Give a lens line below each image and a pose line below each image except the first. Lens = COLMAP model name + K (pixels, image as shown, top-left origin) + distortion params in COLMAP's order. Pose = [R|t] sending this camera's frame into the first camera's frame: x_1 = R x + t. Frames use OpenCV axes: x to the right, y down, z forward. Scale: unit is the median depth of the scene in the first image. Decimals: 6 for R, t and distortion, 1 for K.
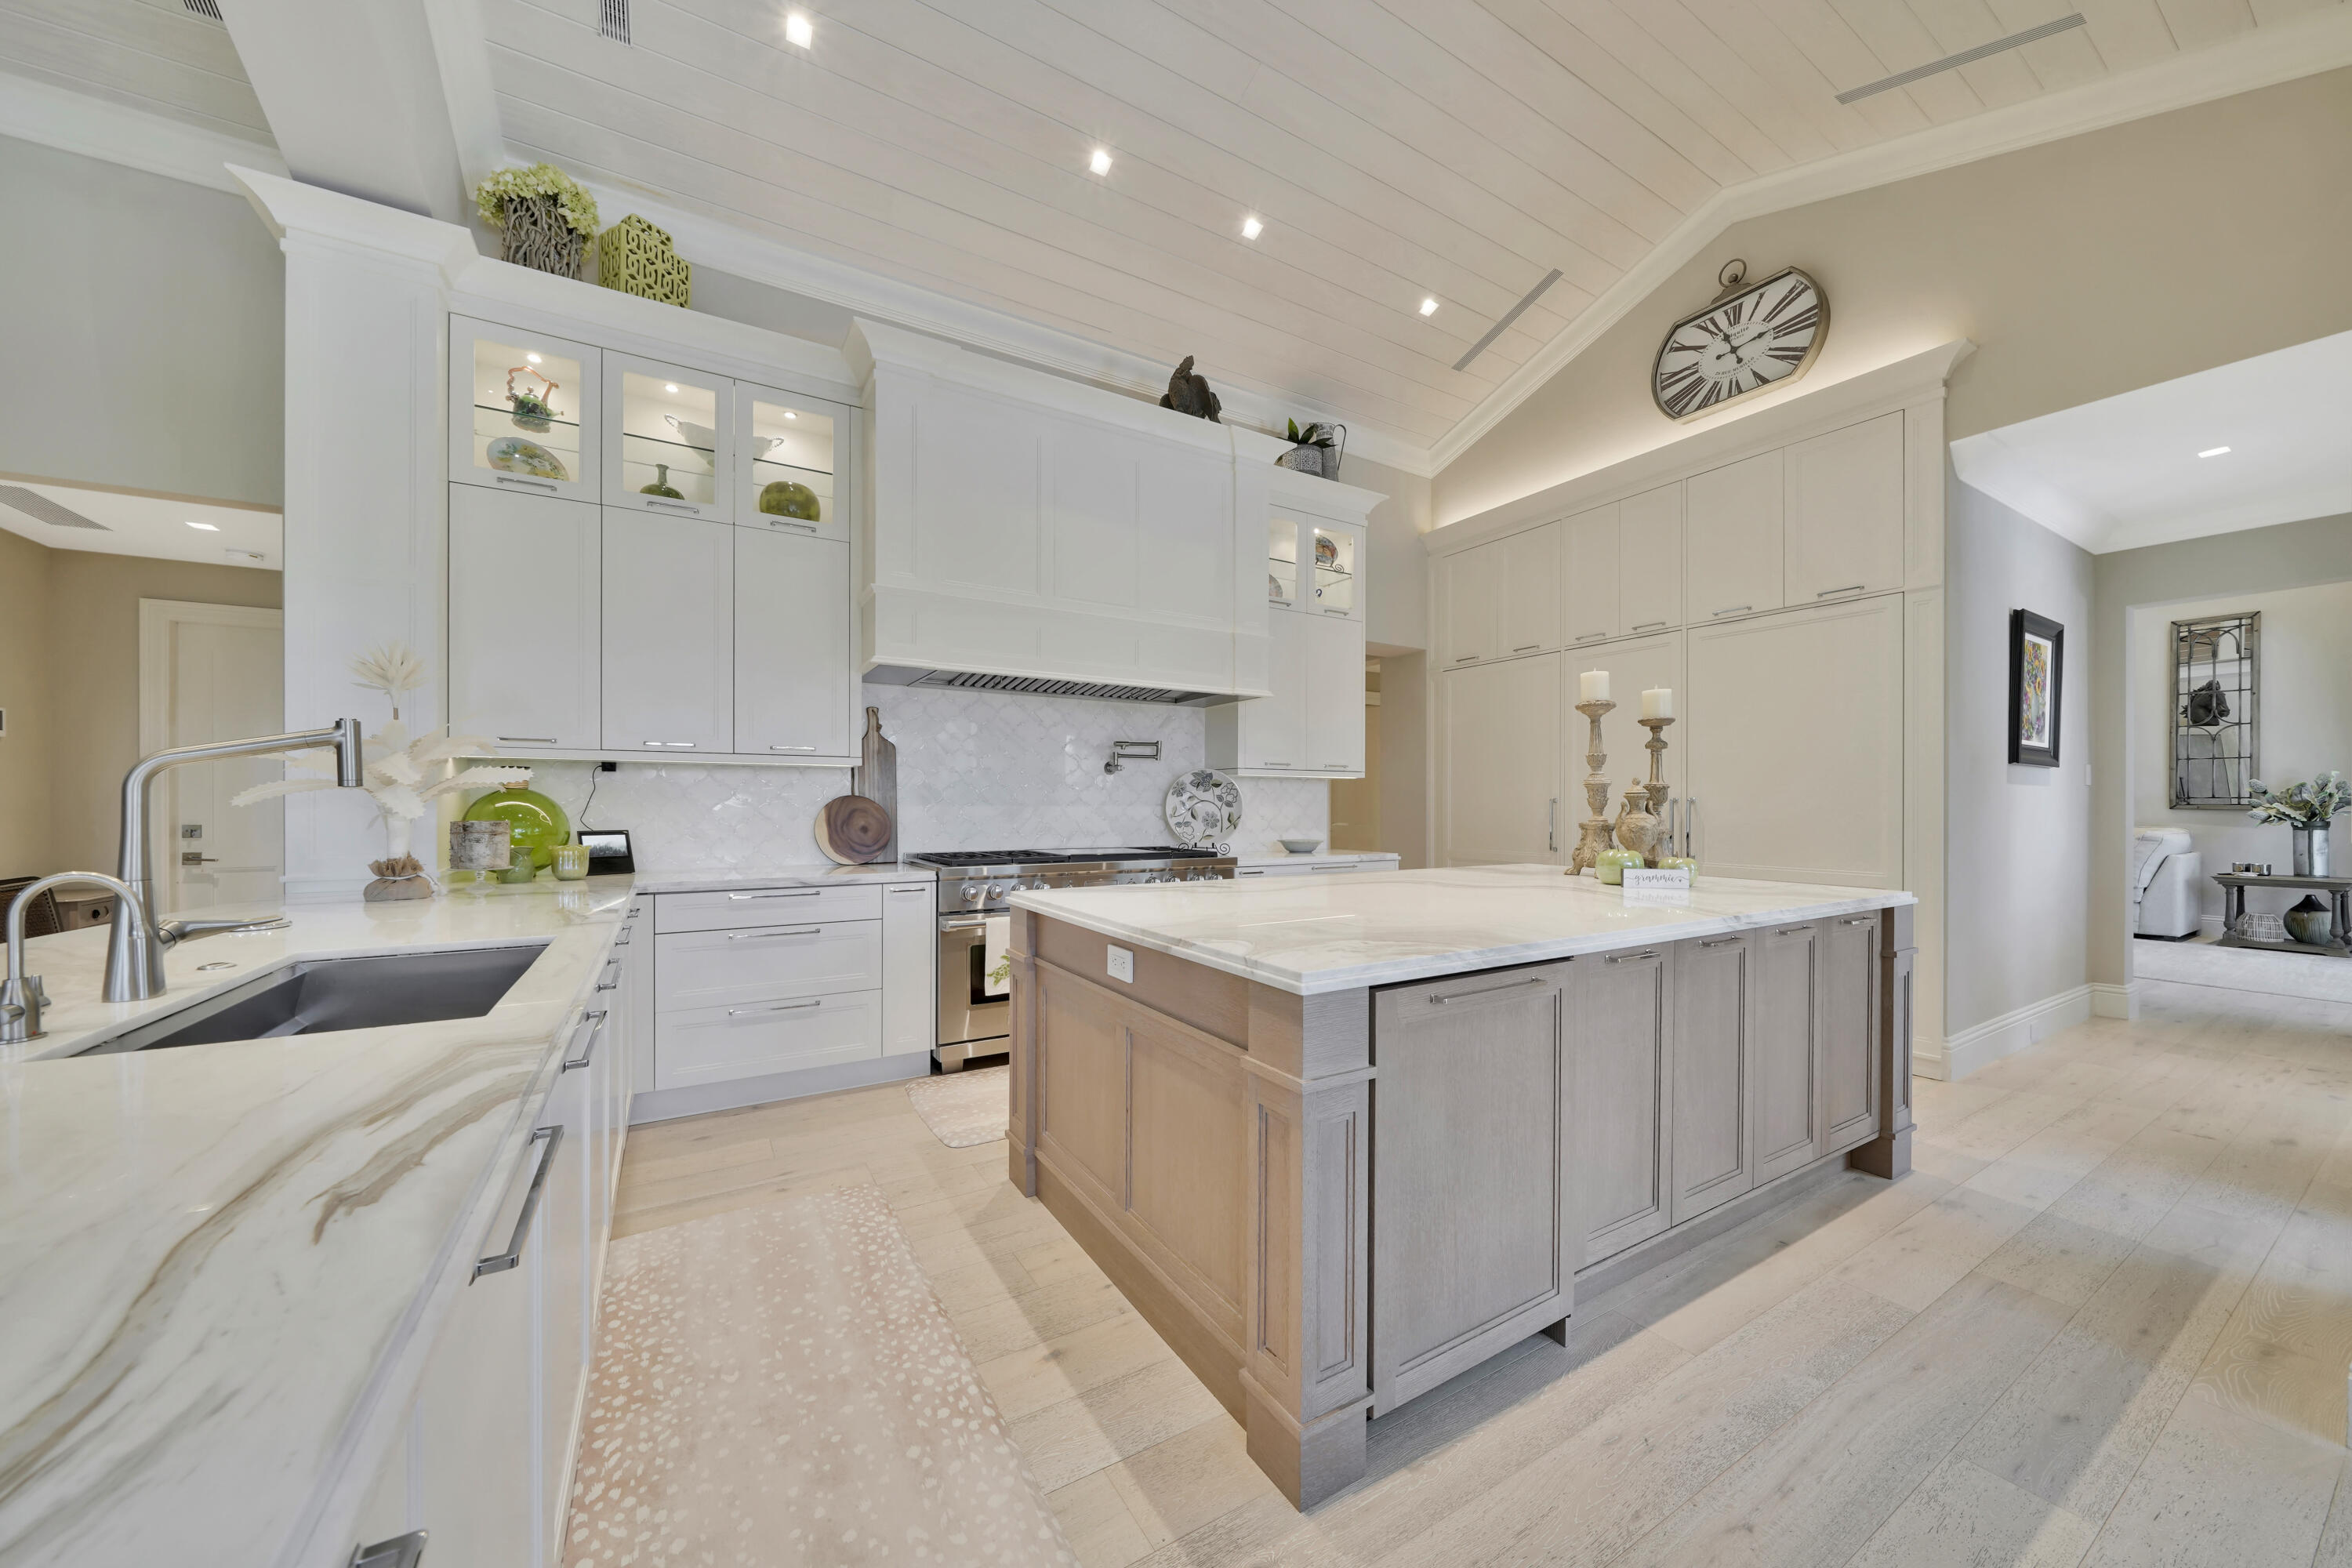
lens RADIAL K [[825.0, 0, 1172.1], [0, 825.0, 808.4], [0, 0, 1]] dist [-0.005393, 0.000706]
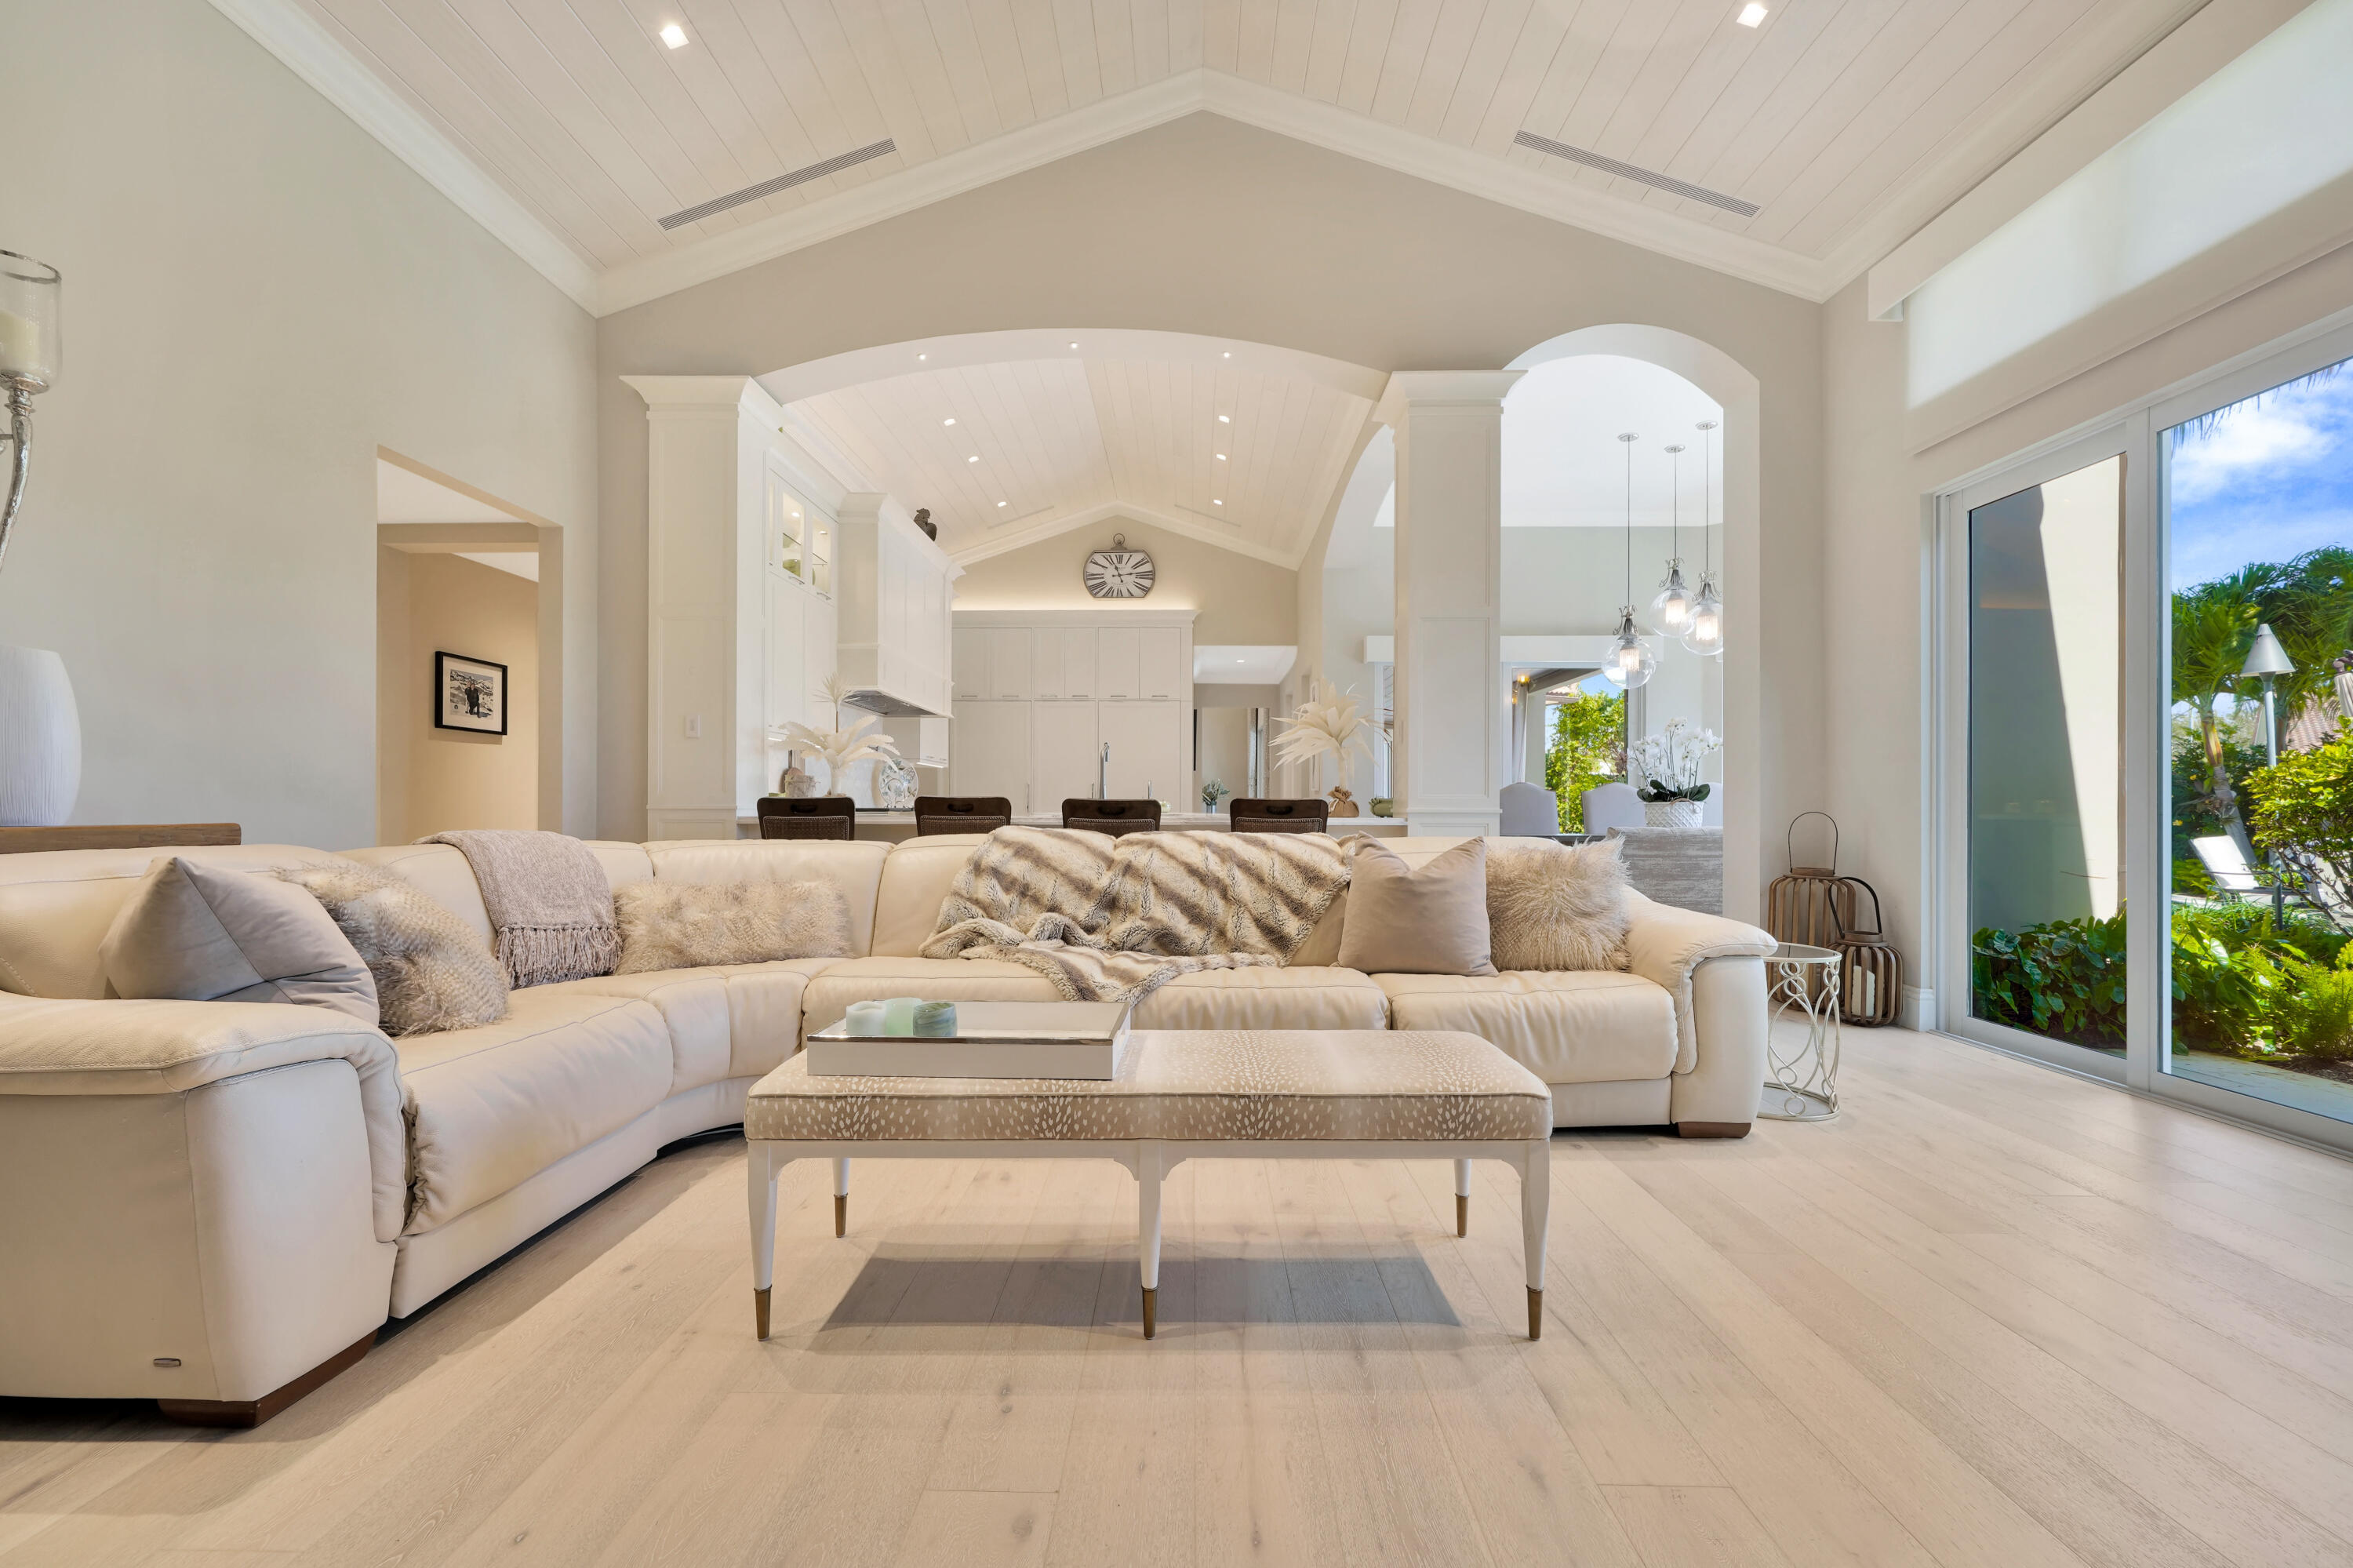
lens RADIAL K [[948.8, 0, 1171.6], [0, 948.8, 813.6], [0, 0, 1]] dist [-0.001250, 0.000603]
pose [[0.534921, -0.004301, 0.844891, -1.348116], [0.000950, 0.999989, 0.004489, 0.056318], [-0.844902, -0.001599, 0.534919, -0.447556]]
